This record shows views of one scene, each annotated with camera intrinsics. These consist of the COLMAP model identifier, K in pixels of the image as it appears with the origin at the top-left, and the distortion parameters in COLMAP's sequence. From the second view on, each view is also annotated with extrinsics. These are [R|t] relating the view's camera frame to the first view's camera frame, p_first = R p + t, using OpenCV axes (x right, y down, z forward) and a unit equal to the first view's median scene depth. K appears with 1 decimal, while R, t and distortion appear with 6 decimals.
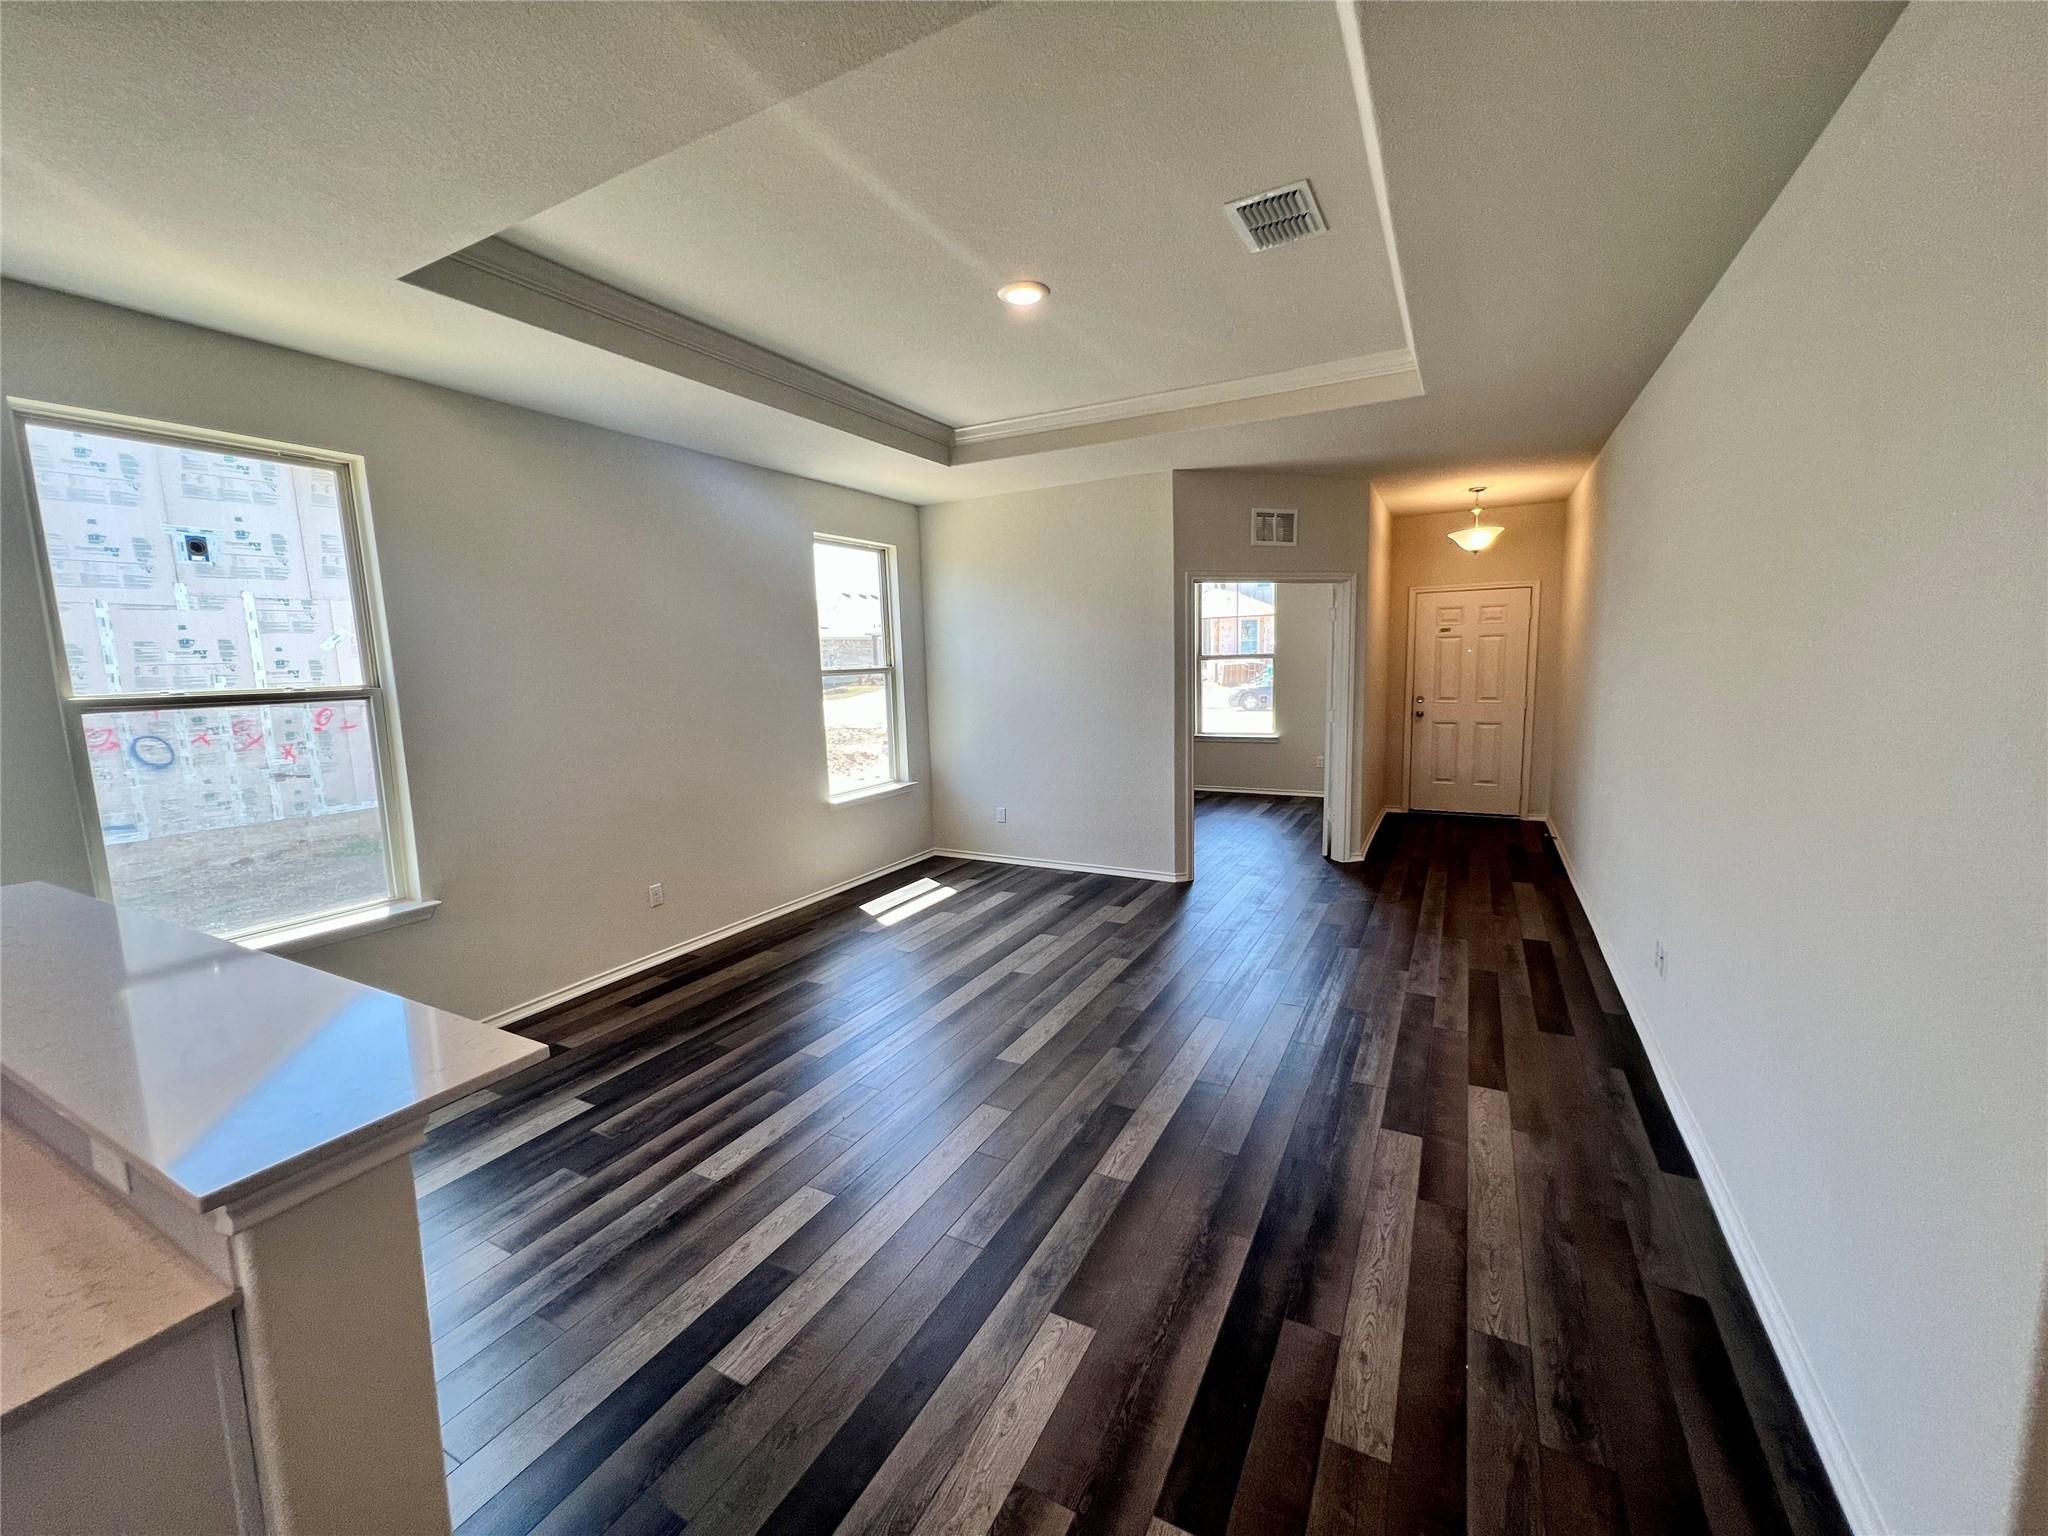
lens RADIAL K [[819.9, 0, 1023.2], [0, 819.9, 762.8], [0, 0, 1]] dist [-0.001255, 0.000448]
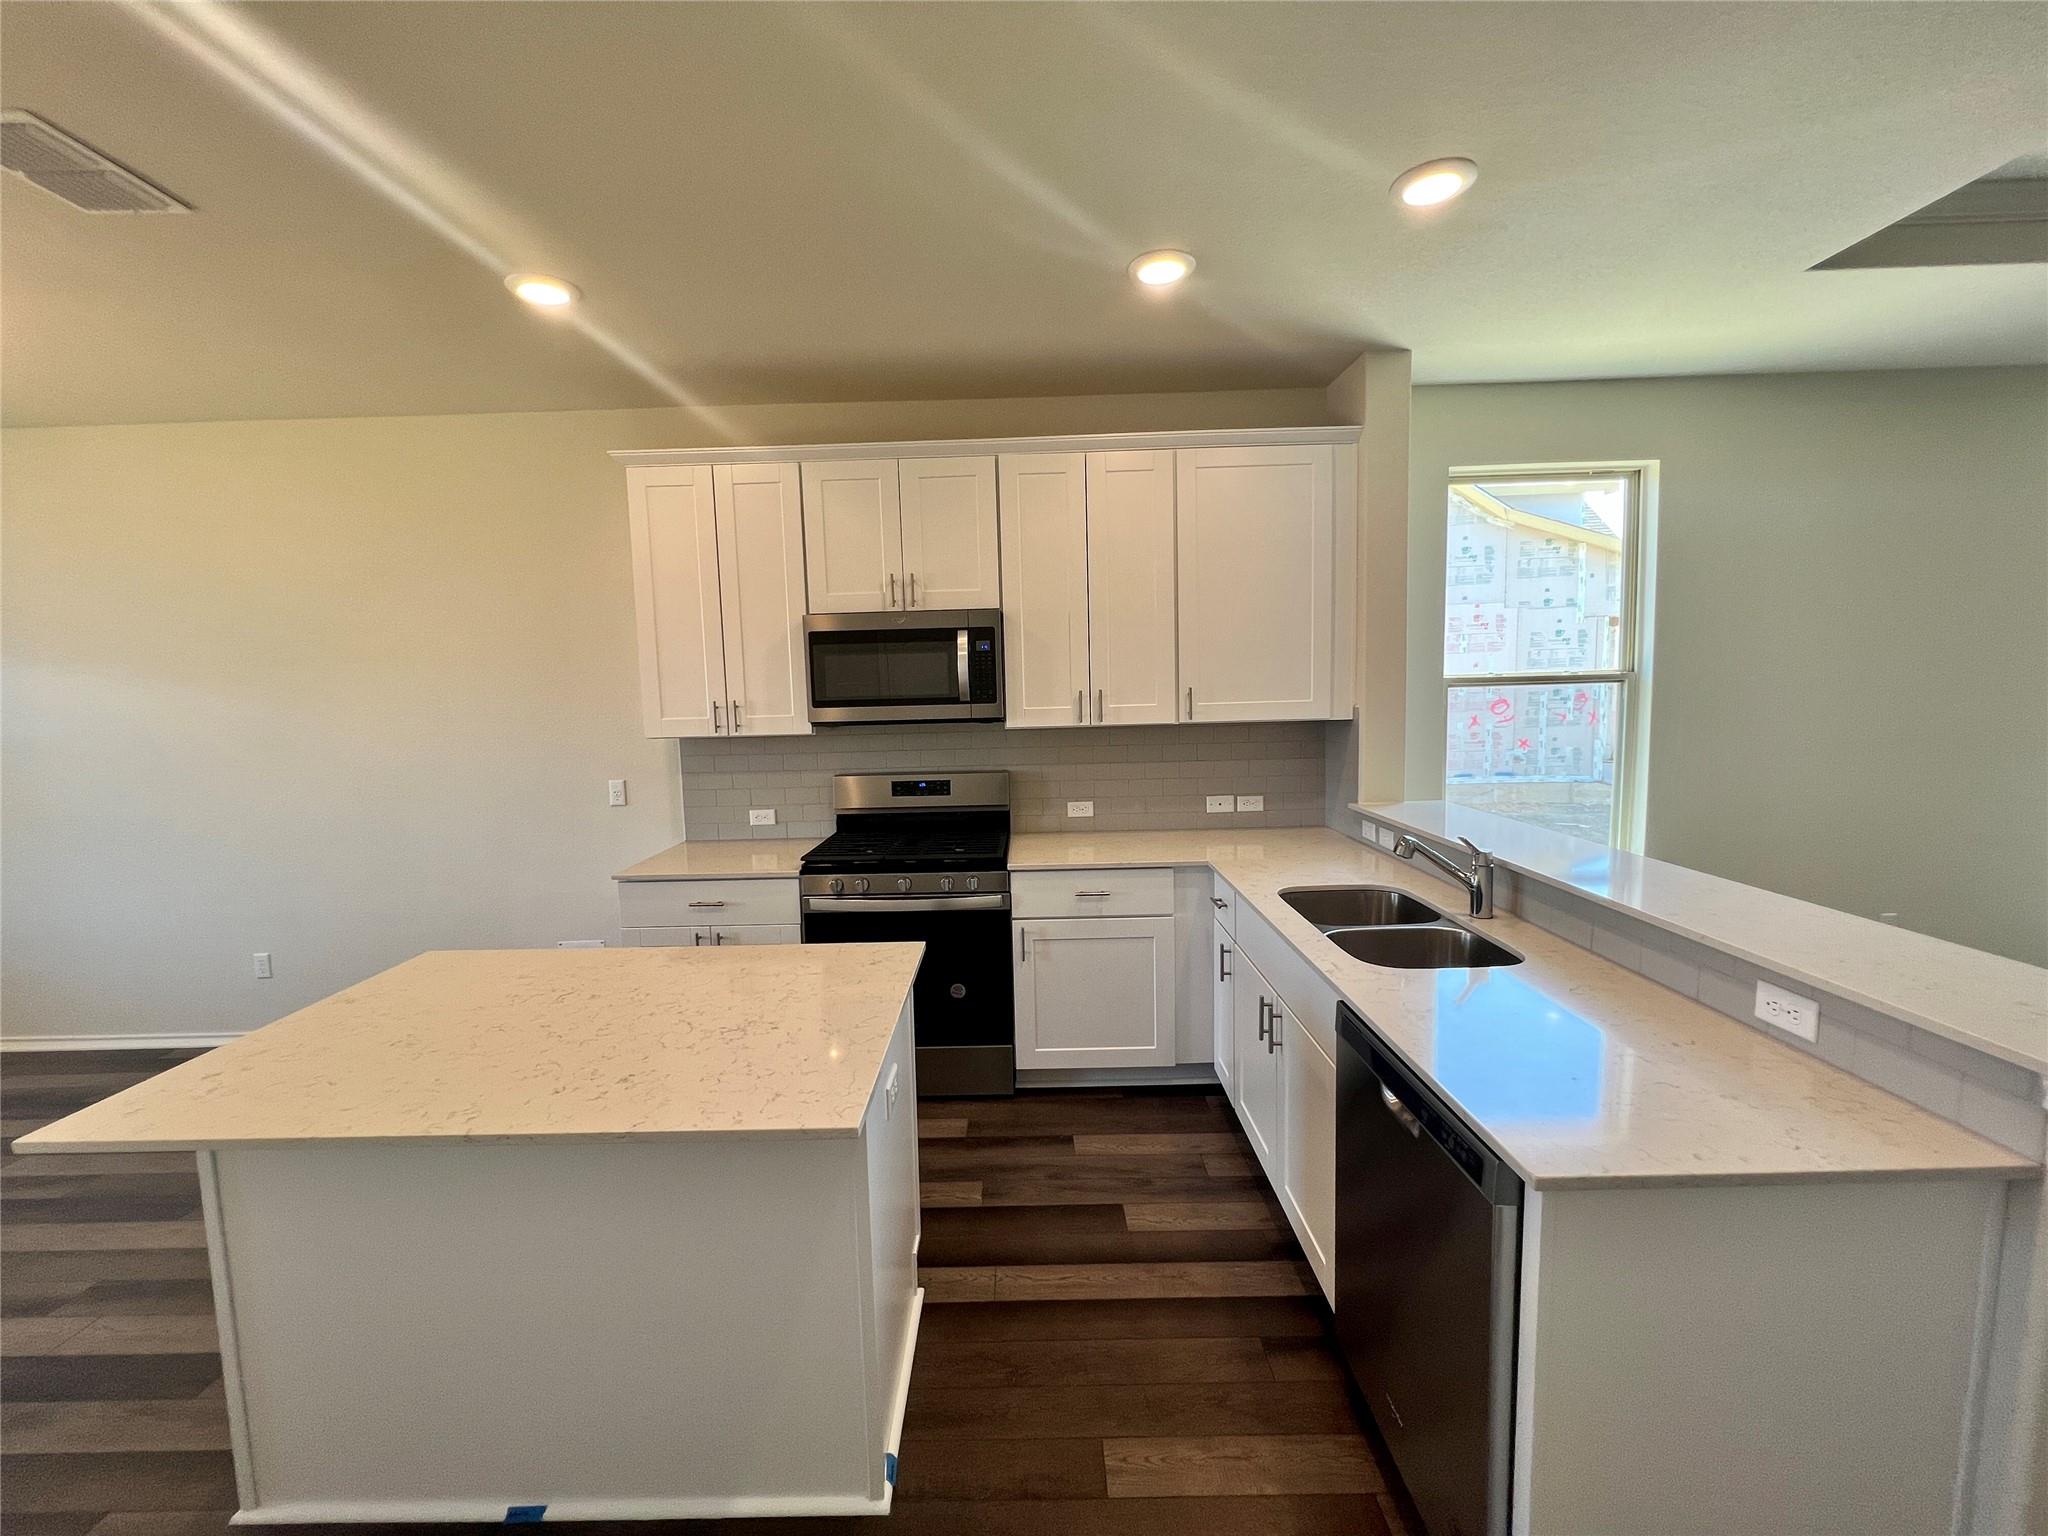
lens RADIAL K [[819.9, 0, 1024.5], [0, 819.9, 766.5], [0, 0, 1]] dist [-0.001255, 0.000448]
pose [[0.467339, 0.104543, -0.877875, -0.179458], [-0.097428, 0.993026, 0.066390, 0.038565], [0.878693, 0.054502, 0.474265, -0.220608]]
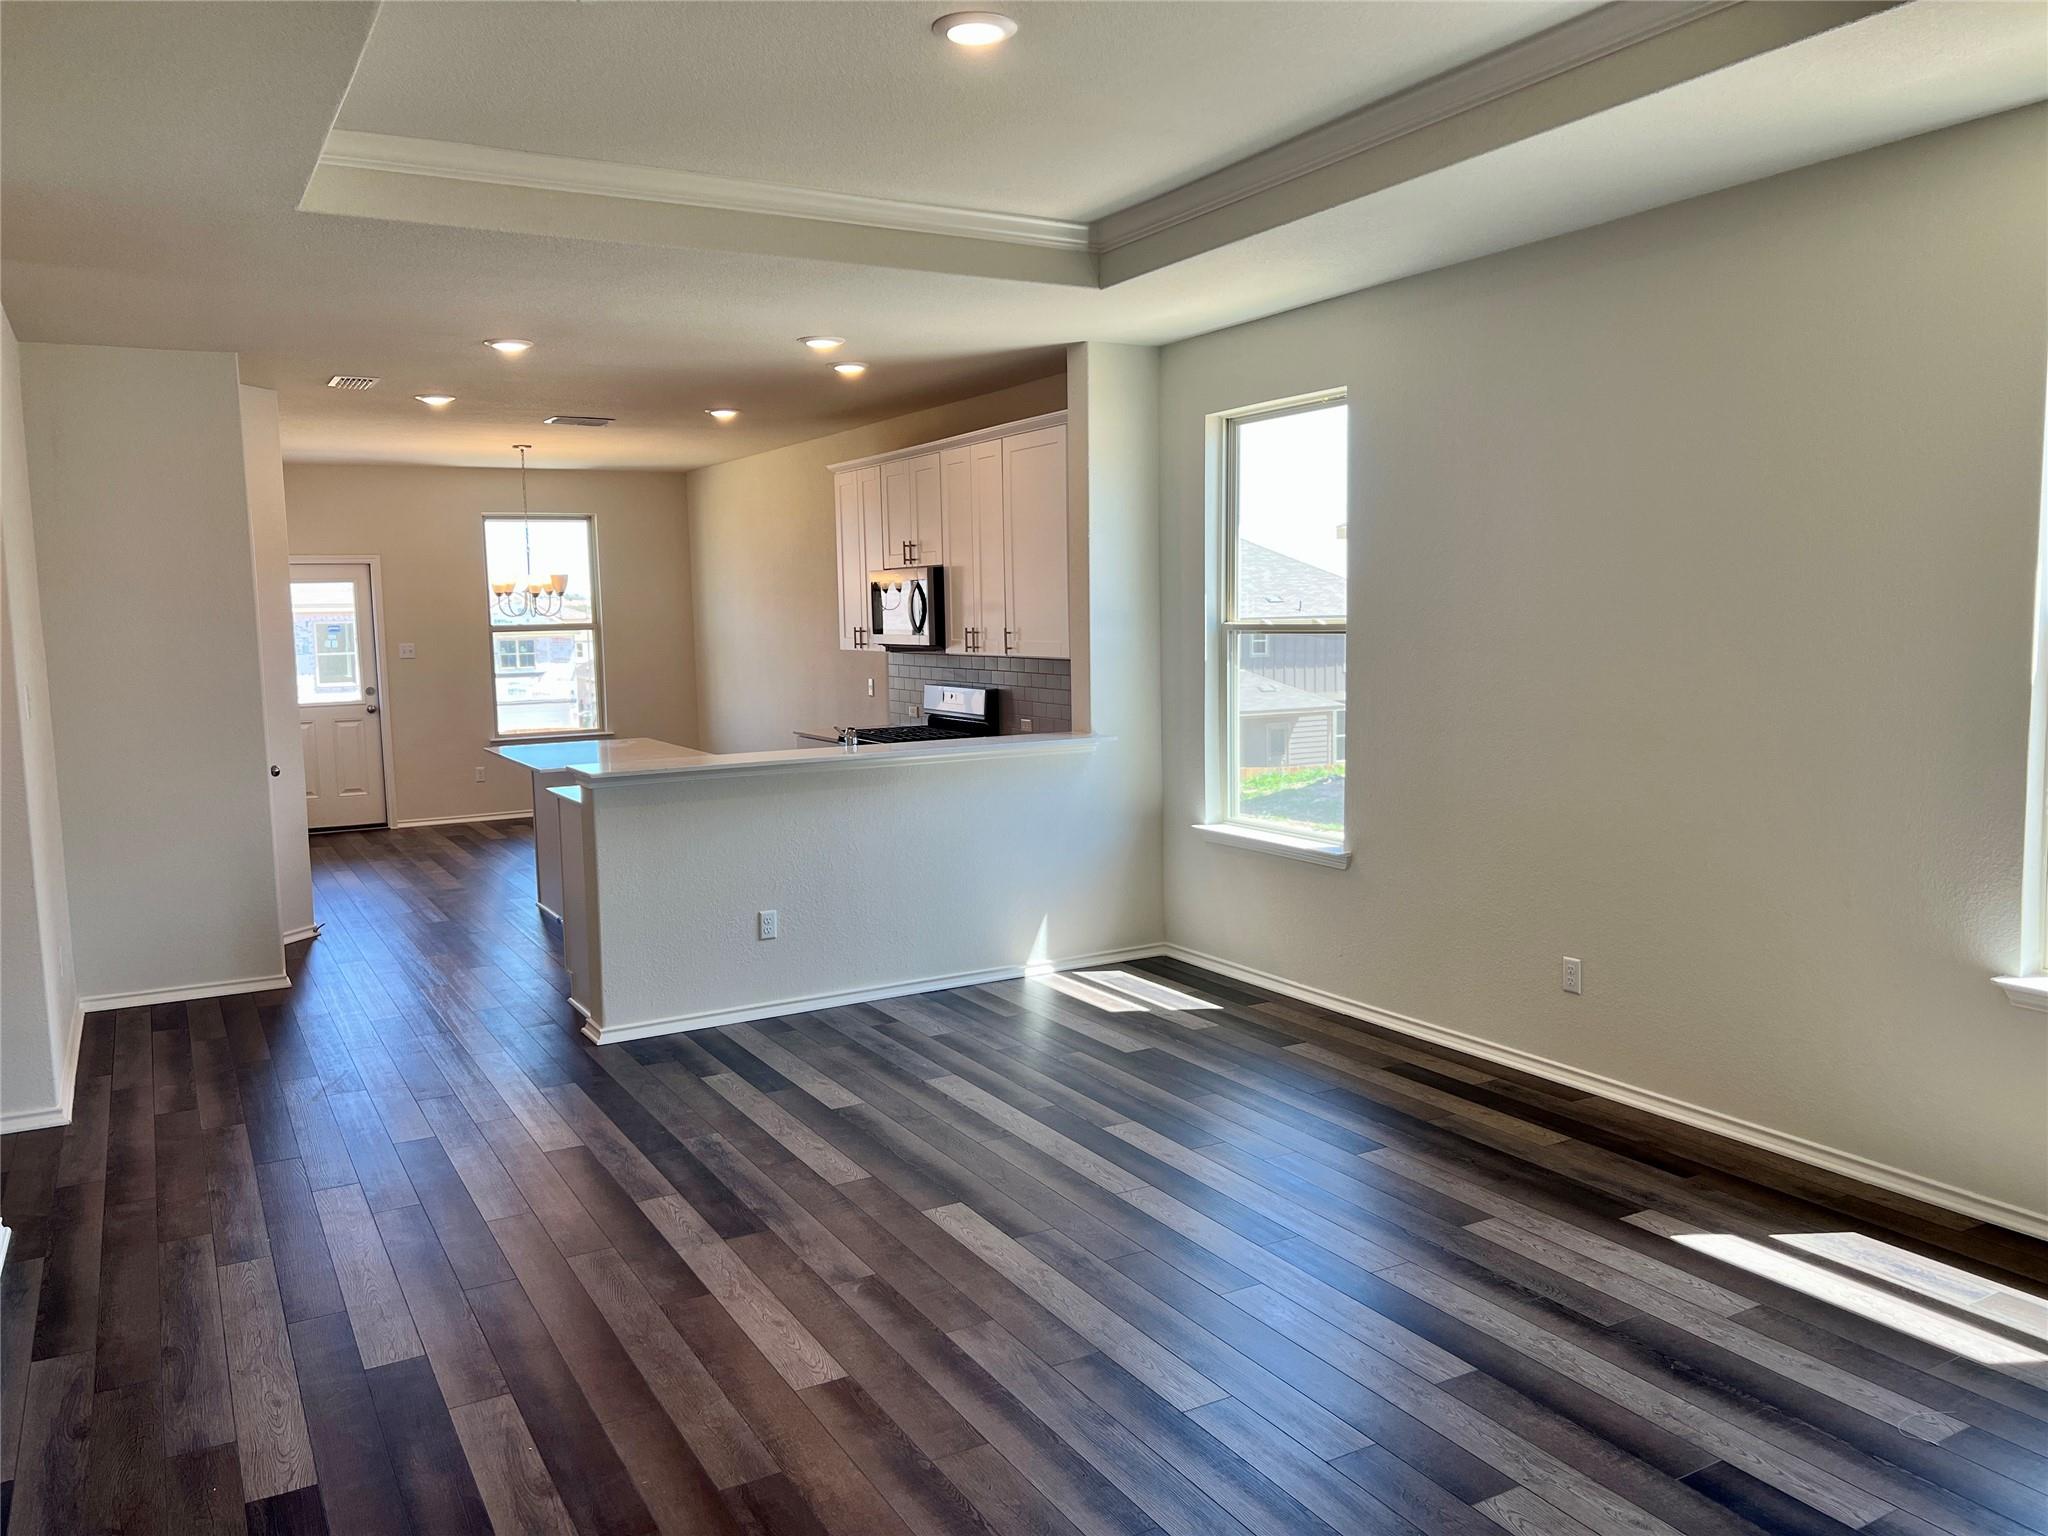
lens RADIAL K [[1530.5, 0, 1026.9], [0, 1530.5, 782.5], [0, 0, 1]] dist [0.057698, -0.072353]
pose [[-0.529173, 0.136166, -0.837517, 0.902959], [-0.071905, 0.976293, 0.204161, -0.234649], [0.845462, 0.168258, -0.506837, 1.525594]]
